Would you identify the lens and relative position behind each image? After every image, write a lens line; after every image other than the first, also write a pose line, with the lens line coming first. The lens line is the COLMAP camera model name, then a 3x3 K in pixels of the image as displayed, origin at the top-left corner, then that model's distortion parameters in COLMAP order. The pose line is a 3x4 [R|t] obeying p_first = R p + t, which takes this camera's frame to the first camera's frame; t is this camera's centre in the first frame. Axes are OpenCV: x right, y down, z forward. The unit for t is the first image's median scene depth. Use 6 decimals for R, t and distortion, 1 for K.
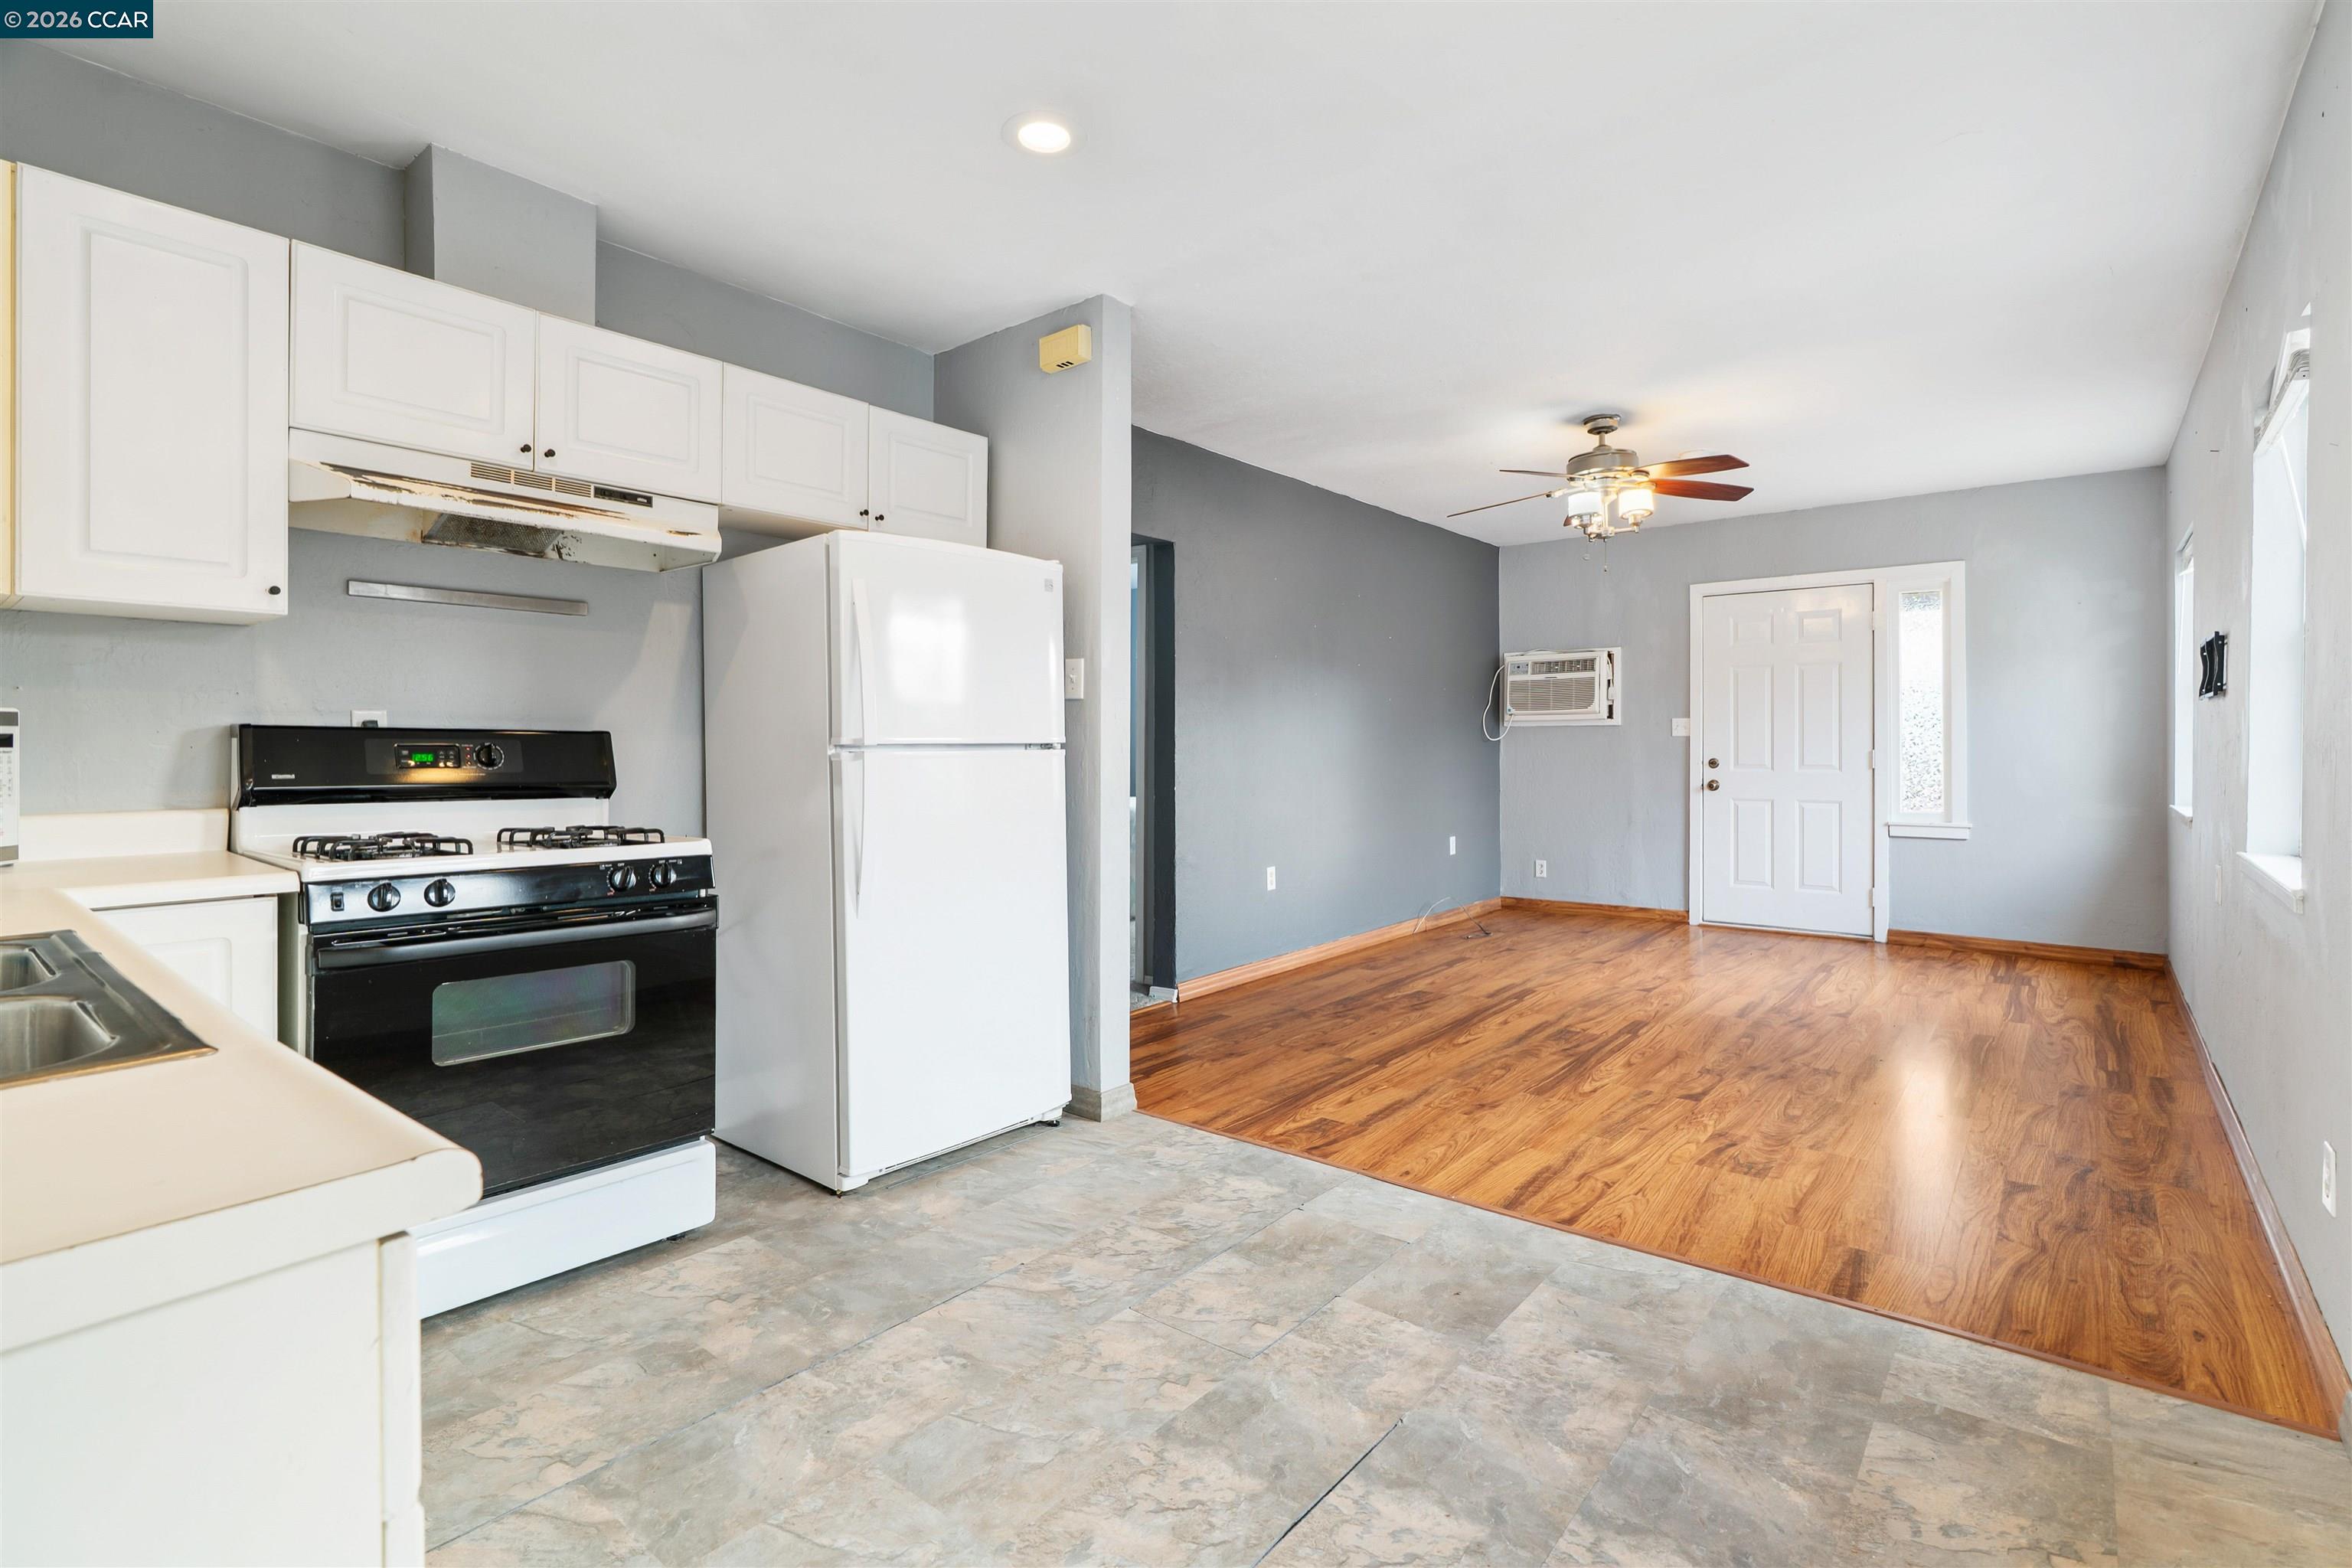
lens RADIAL K [[1104.0, 0, 1183.5], [0, 1104.0, 738.5], [0, 0, 1]] dist [-0.012989, 0.000426]
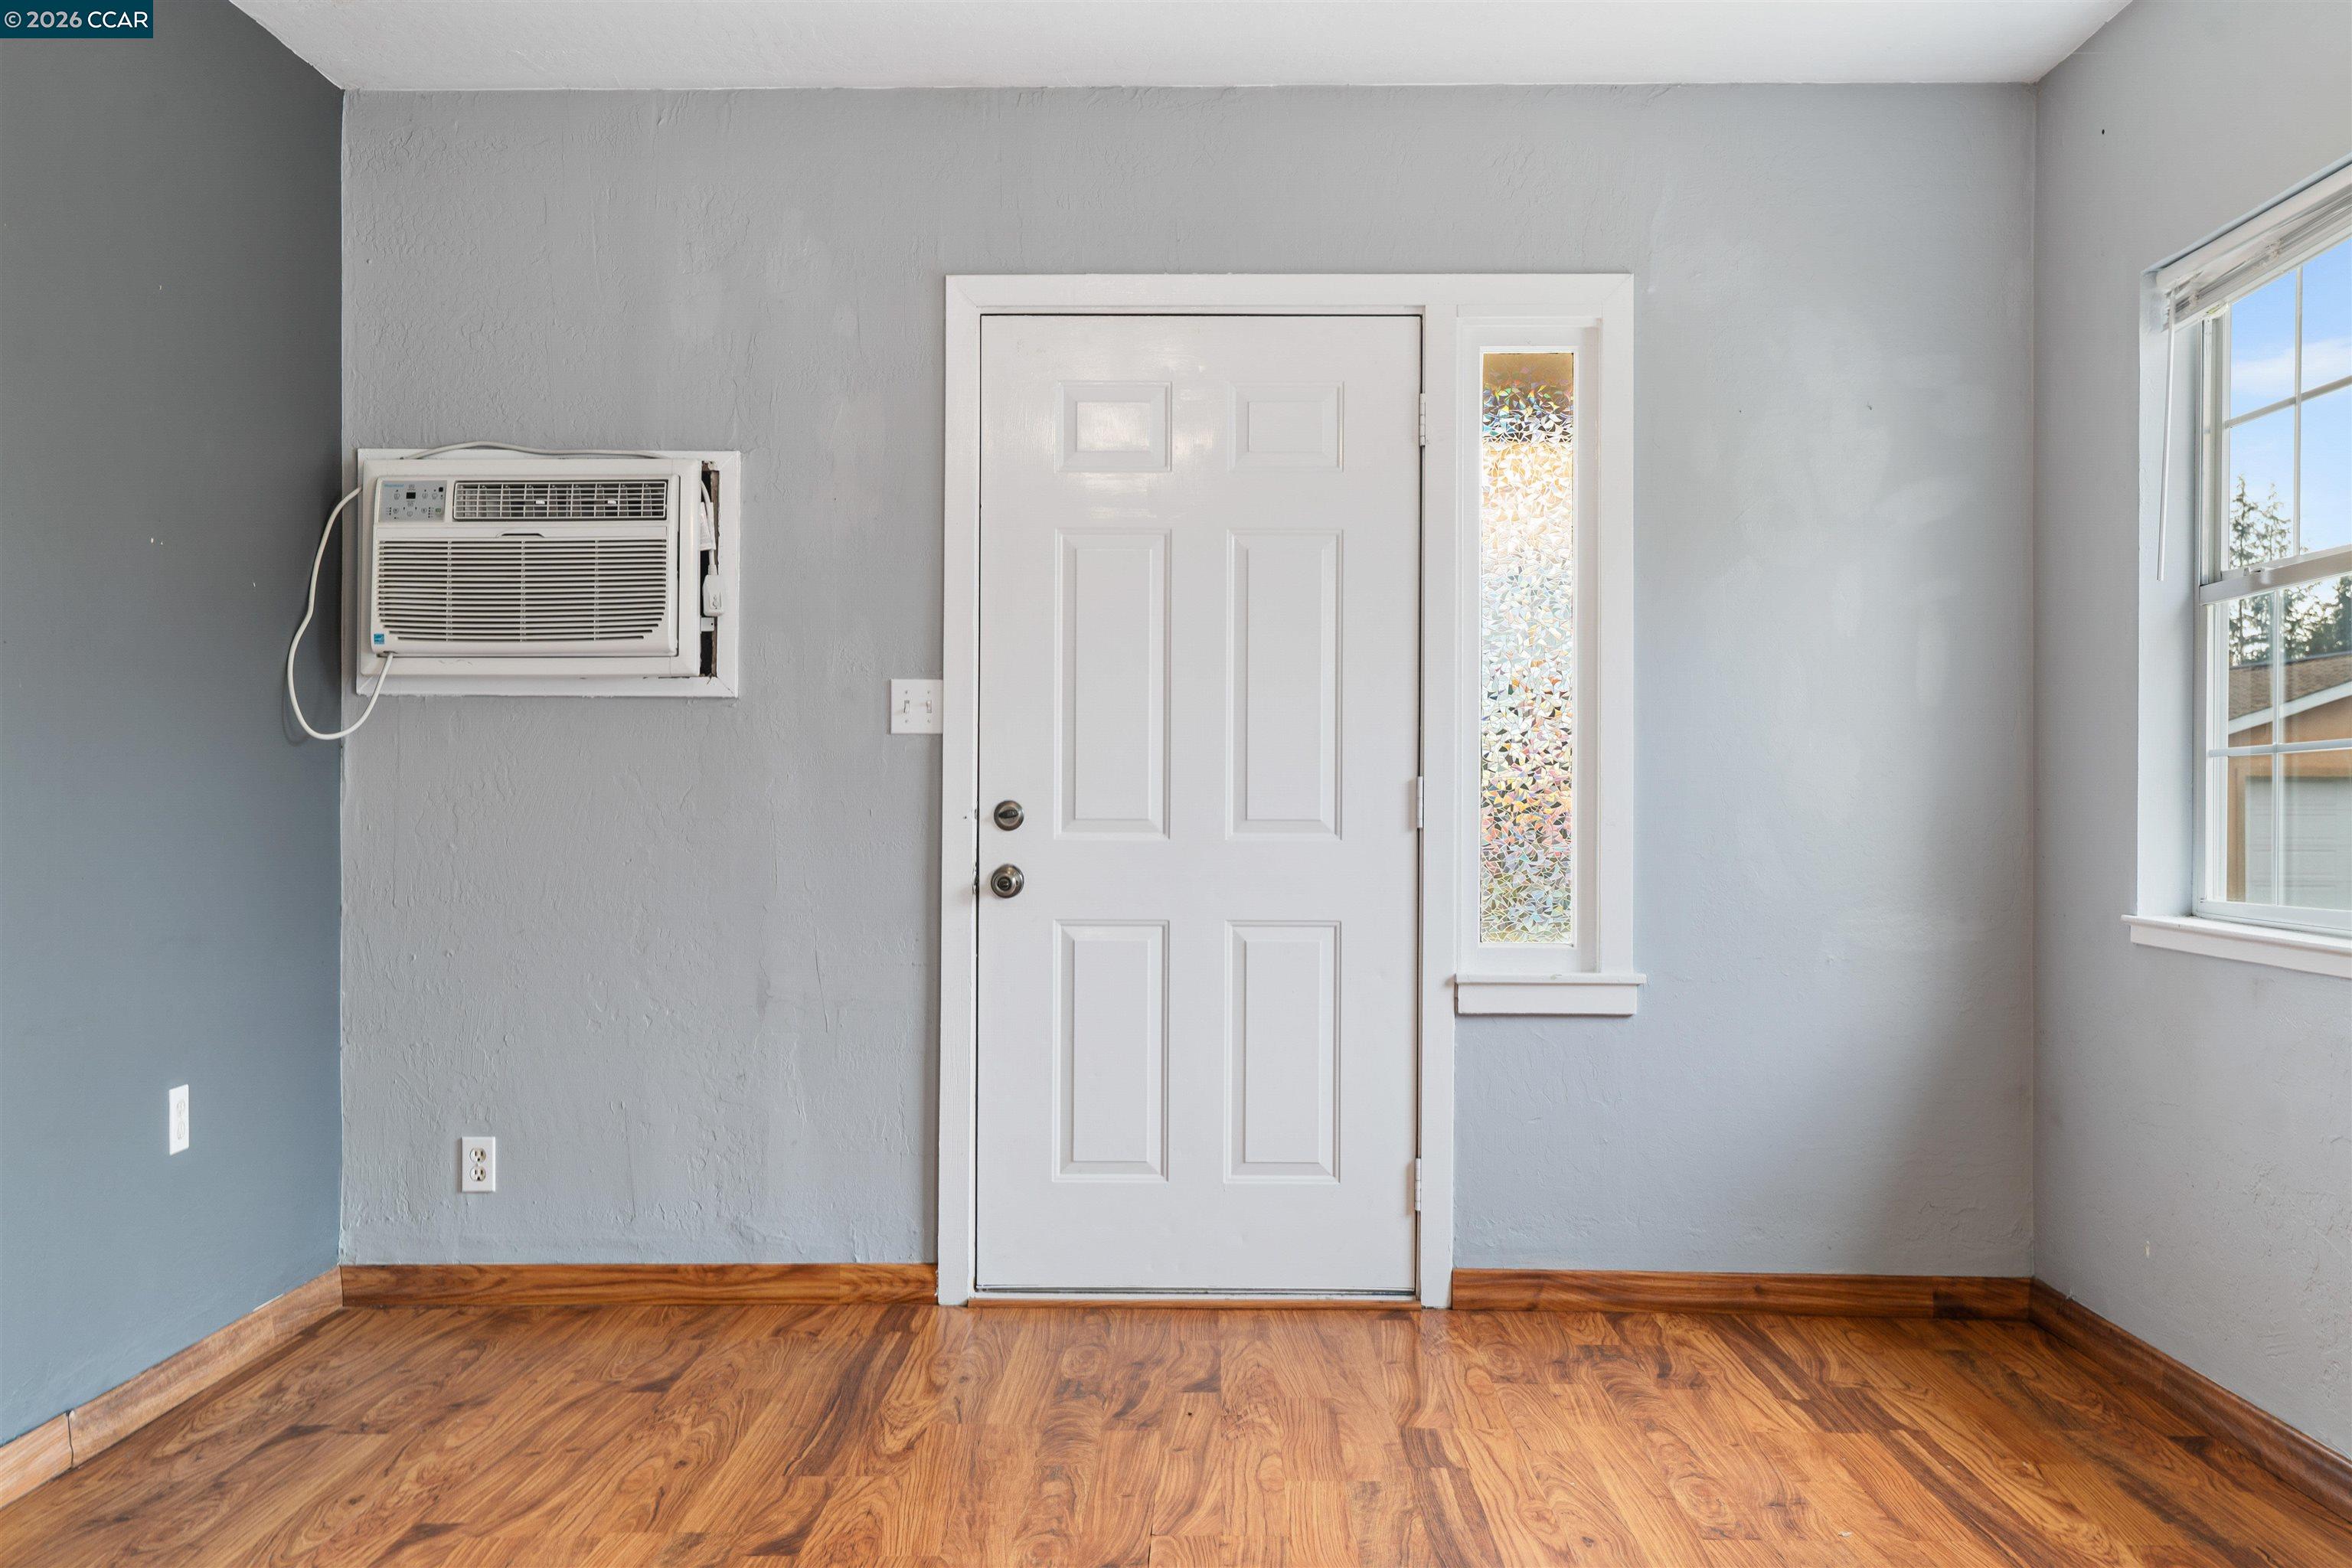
lens RADIAL K [[2343.3, 0, 1176.0], [0, 2343.3, 784.0], [0, 0, 1]] dist [0.001920, 0.018450]
pose [[0.784187, 0.003807, 0.620513, 0.077477], [-0.009422, 0.999939, 0.005772, 0.008070], [-0.620453, -0.010373, 0.784175, 0.397199]]
